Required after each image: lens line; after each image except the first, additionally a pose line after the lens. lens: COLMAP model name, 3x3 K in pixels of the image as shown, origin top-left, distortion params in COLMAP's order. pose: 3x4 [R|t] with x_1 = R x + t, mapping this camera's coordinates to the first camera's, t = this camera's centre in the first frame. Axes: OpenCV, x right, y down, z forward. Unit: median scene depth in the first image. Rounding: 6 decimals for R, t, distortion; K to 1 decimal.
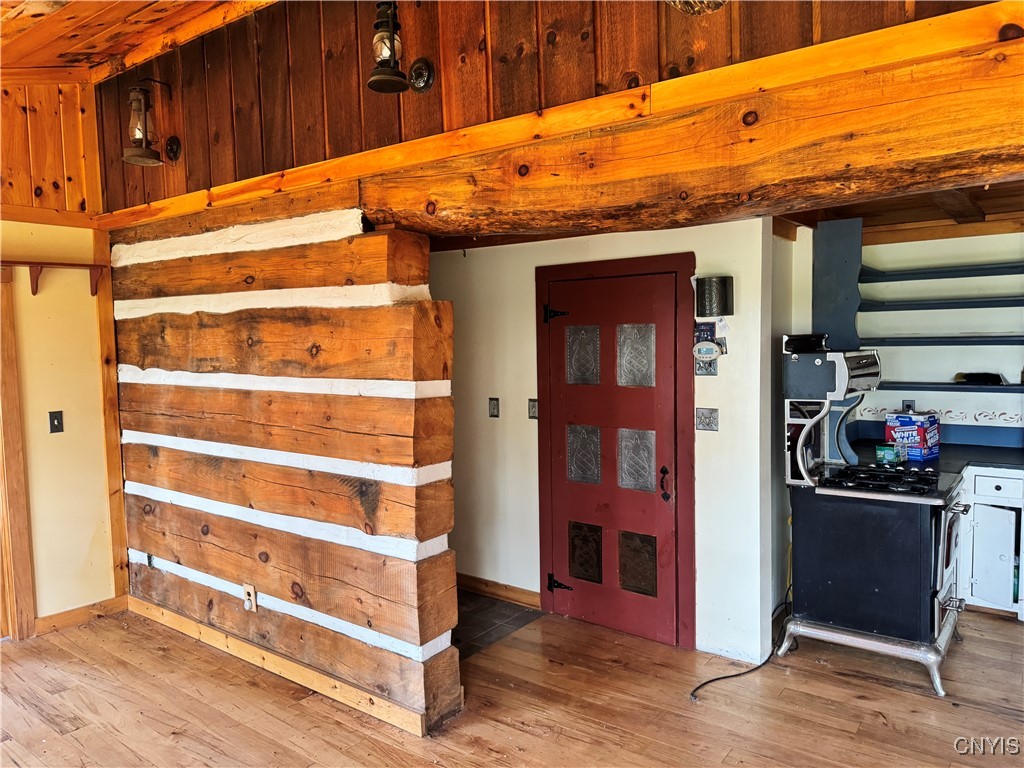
lens RADIAL K [[716.6, 0, 513.1], [0, 716.6, 389.4], [0, 0, 1]] dist [0.007031, 0.000345]
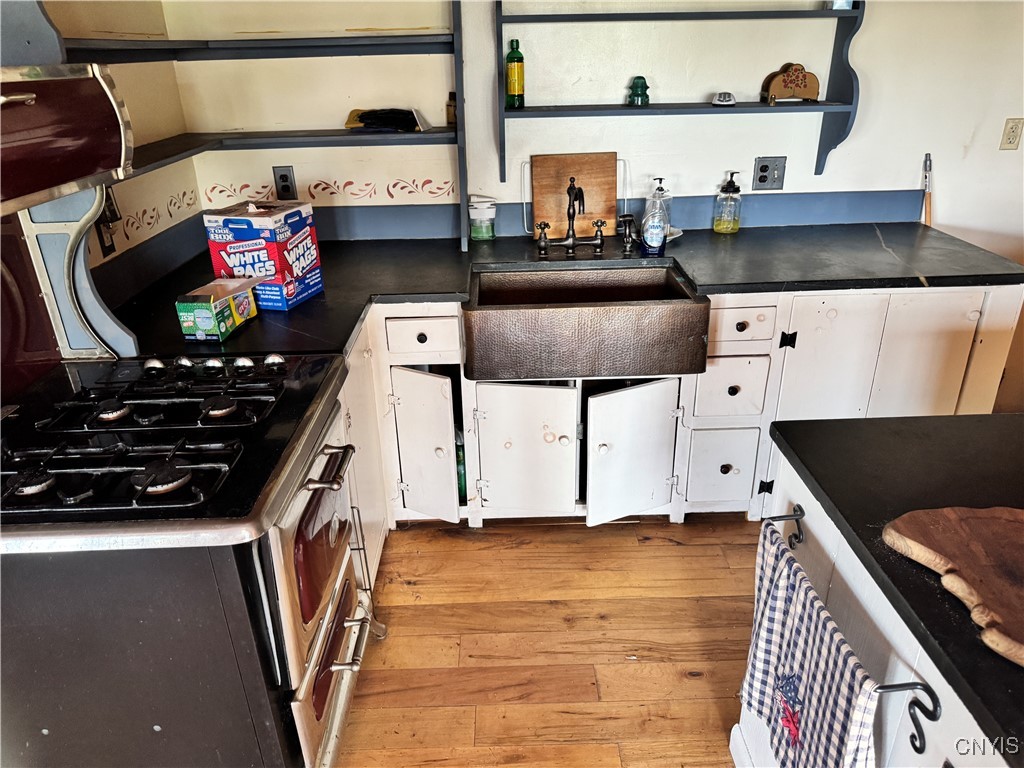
lens RADIAL K [[727.8, 0, 513.9], [0, 727.8, 402.1], [0, 0, 1]] dist [0.140890, -0.264678]
pose [[0.786275, -0.269764, 0.555877, 0.483708], [0.056947, 0.927467, 0.369544, -0.025681], [-0.615247, -0.258908, 0.744606, 0.624981]]
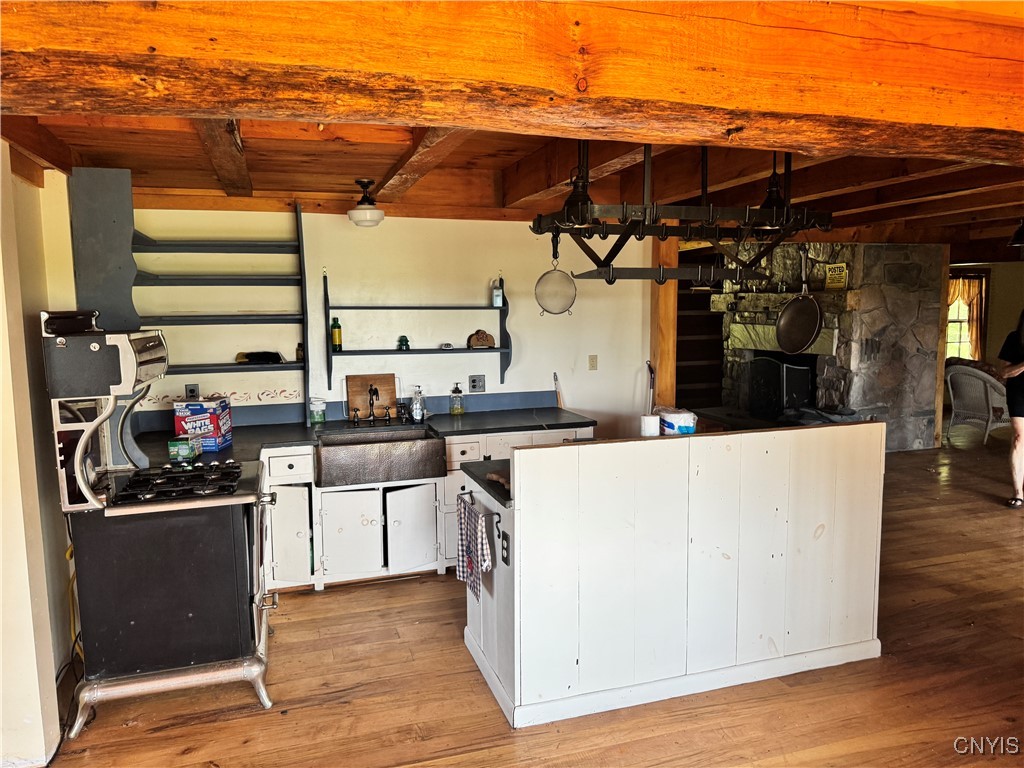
lens RADIAL K [[728.2, 0, 512.0], [0, 728.2, 384.0], [0, 0, 1]] dist [0.023423, -0.030167]
pose [[0.581399, -0.074857, 0.810168, 0.050297], [0.059397, 0.997007, 0.049495, -0.011082], [-0.811447, 0.019345, 0.584105, 0.187250]]
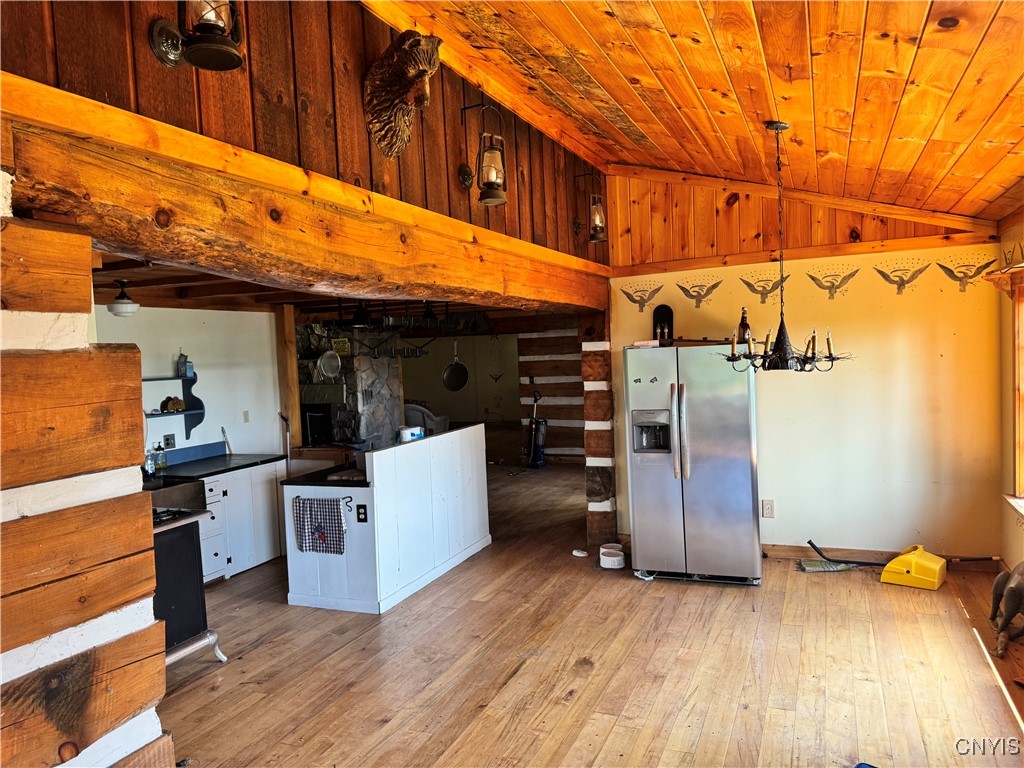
lens RADIAL K [[713.3, 0, 543.7], [0, 713.3, 384.9], [0, 0, 1]] dist [0.002311, -0.099183]
pose [[-0.274665, -0.017342, 0.961383, -0.739038], [0.118505, 0.991604, 0.051743, -0.063278], [-0.954209, 0.128141, -0.270304, 0.692725]]
